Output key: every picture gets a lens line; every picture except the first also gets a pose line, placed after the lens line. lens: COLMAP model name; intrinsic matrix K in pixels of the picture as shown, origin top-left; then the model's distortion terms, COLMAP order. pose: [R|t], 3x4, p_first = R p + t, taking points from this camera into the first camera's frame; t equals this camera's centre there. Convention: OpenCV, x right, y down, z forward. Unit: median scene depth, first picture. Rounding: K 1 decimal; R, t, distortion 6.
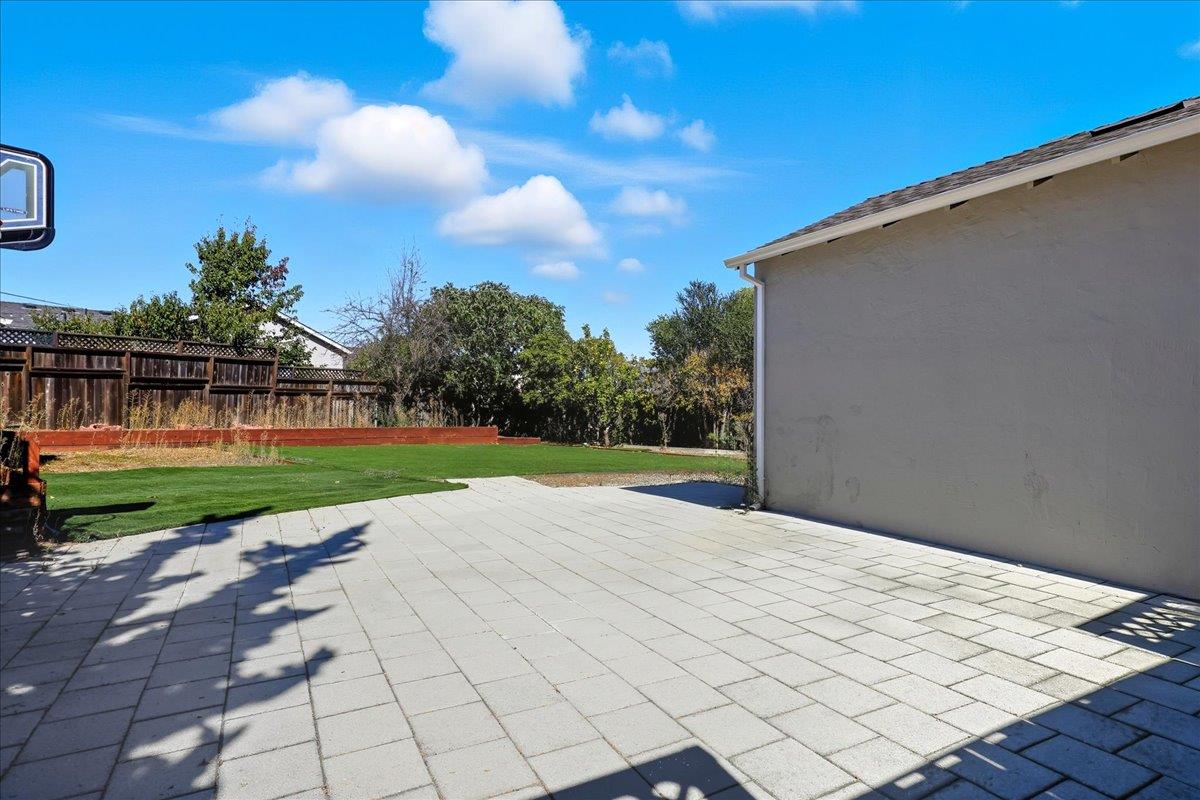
lens RADIAL K [[634.9, 0, 600.0], [0, 634.9, 400.0], [0, 0, 1]] dist [0.000400, 0.000959]
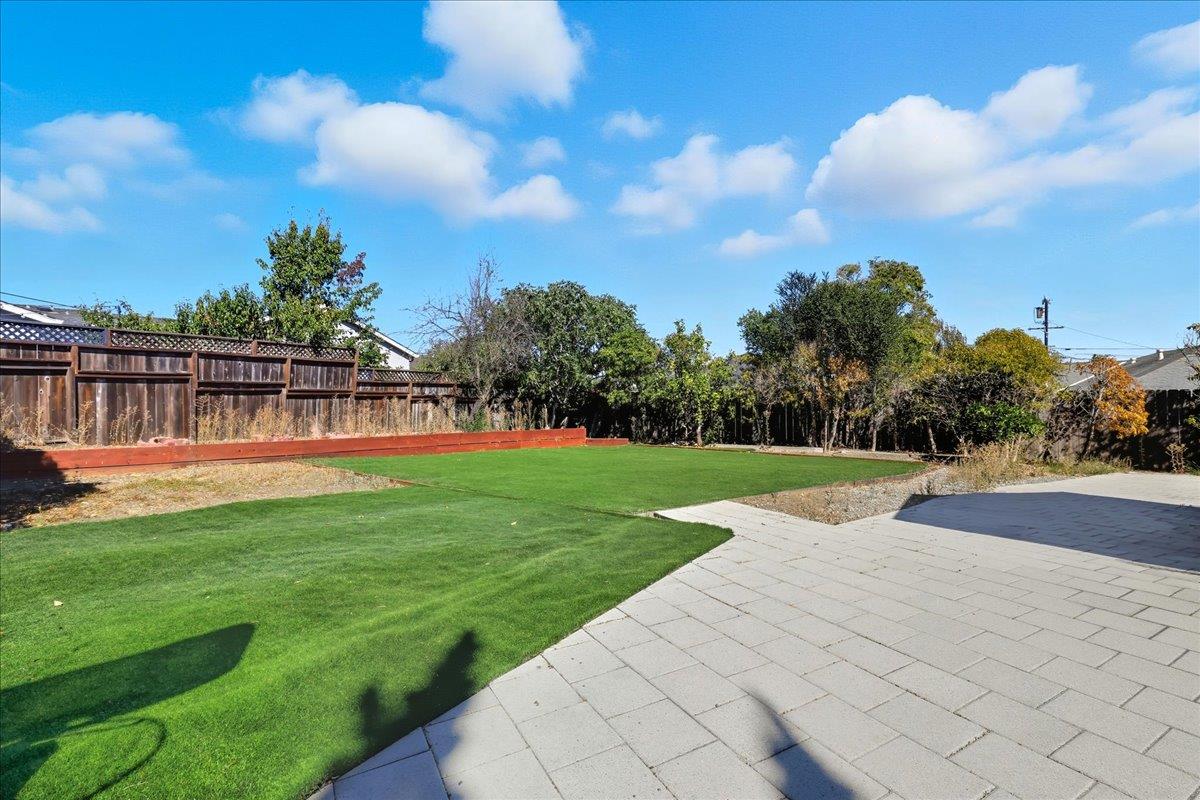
lens RADIAL K [[527.9, 0, 602.7], [0, 527.9, 398.4], [0, 0, 1]] dist [-0.000267, -0.000441]
pose [[0.999599, -0.018155, 0.021751, -0.166704], [0.018178, 0.999834, -0.000834, -0.001483], [-0.021732, 0.001229, 0.999763, 0.219683]]
